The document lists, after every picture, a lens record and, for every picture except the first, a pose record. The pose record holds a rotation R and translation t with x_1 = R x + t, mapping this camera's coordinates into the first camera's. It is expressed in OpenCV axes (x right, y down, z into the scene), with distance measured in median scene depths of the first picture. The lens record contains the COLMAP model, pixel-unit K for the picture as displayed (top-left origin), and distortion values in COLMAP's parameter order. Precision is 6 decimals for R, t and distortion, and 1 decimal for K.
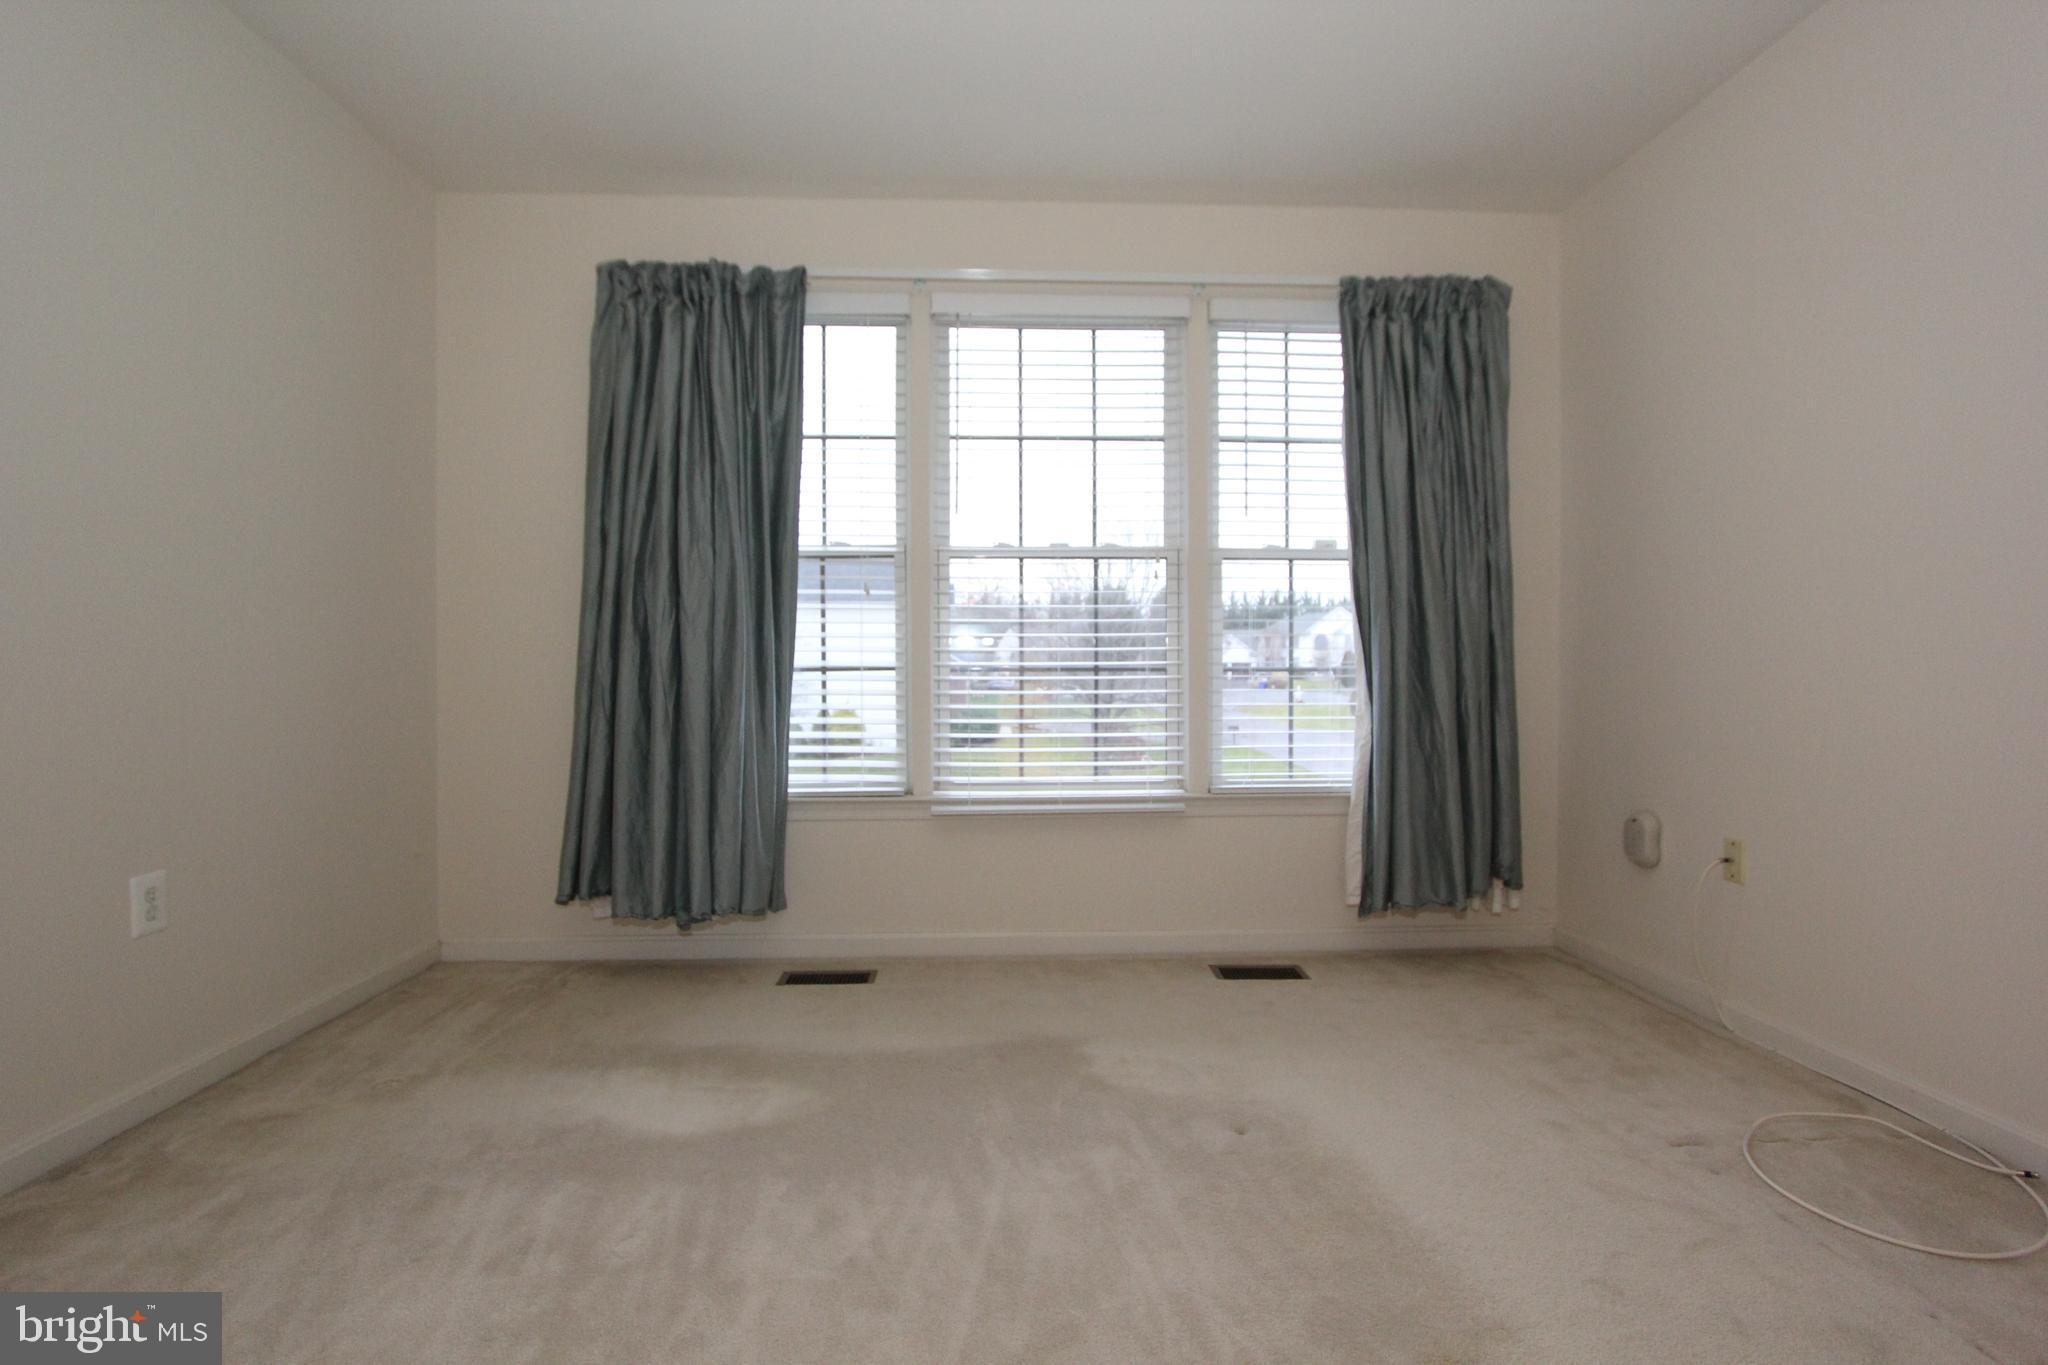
lens RADIAL K [[949.1, 0, 1014.8], [0, 949.1, 683.8], [0, 0, 1]] dist [-0.028842, 0.014159]
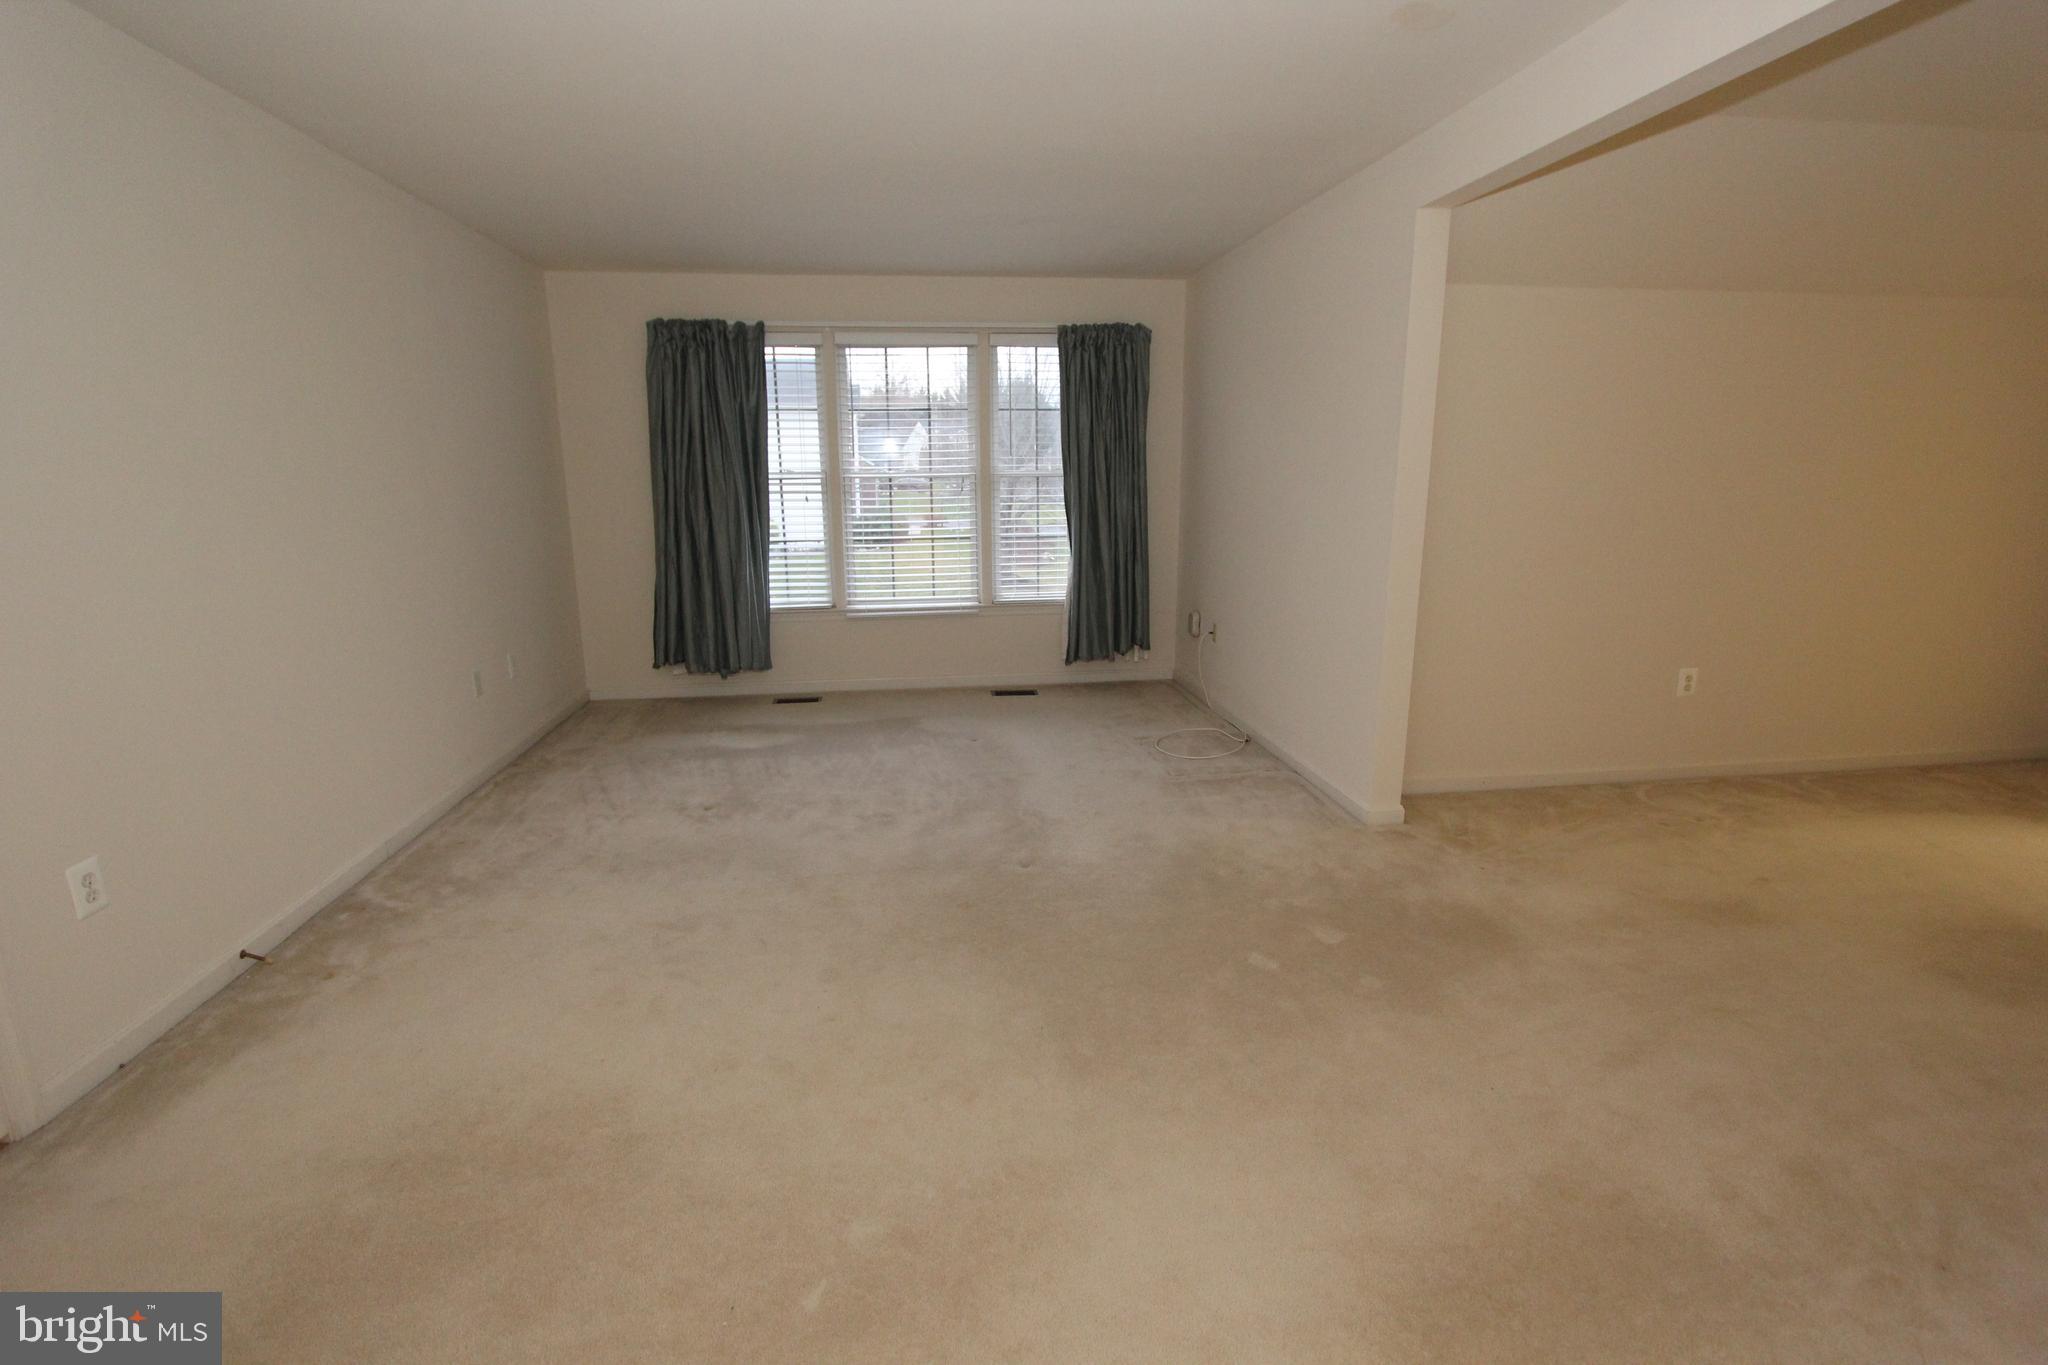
lens RADIAL K [[949.1, 0, 1014.8], [0, 949.1, 683.8], [0, 0, 1]] dist [-0.028842, 0.014159]
pose [[0.995945, -0.025374, 0.086309, 0.084308], [0.006201, 0.976478, 0.215526, -0.146952], [-0.089747, -0.214117, 0.972676, -0.949499]]
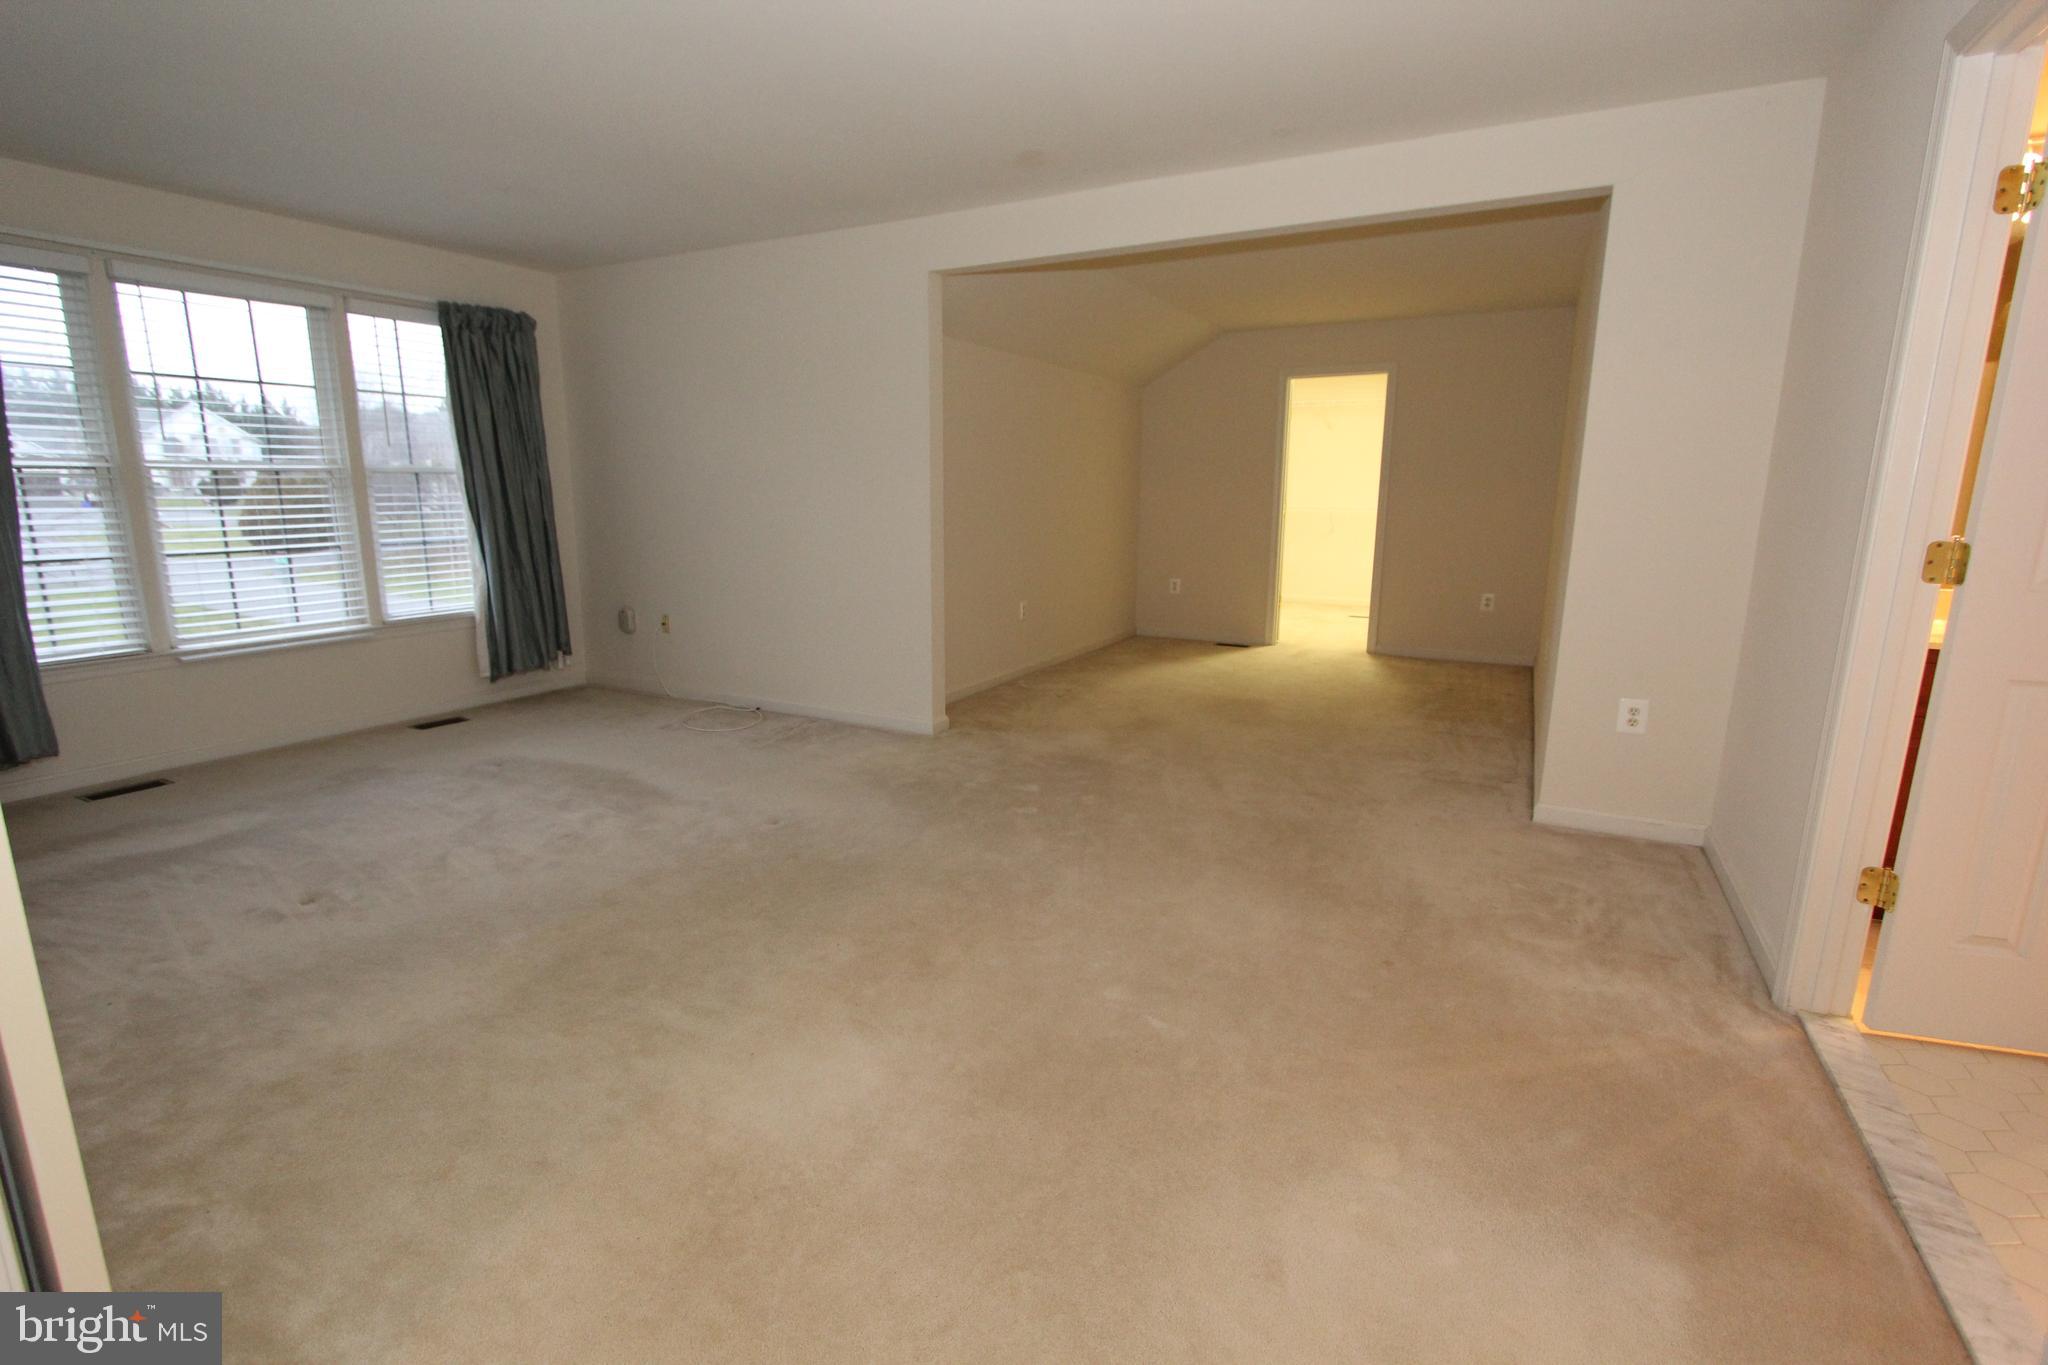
lens RADIAL K [[949.1, 0, 1014.8], [0, 949.1, 683.8], [0, 0, 1]] dist [-0.028842, 0.014159]
pose [[0.508769, -0.172265, 0.843492, -0.636152], [0.003083, 0.980134, 0.198311, -0.100809], [-0.860897, -0.098294, 0.499194, -0.742376]]
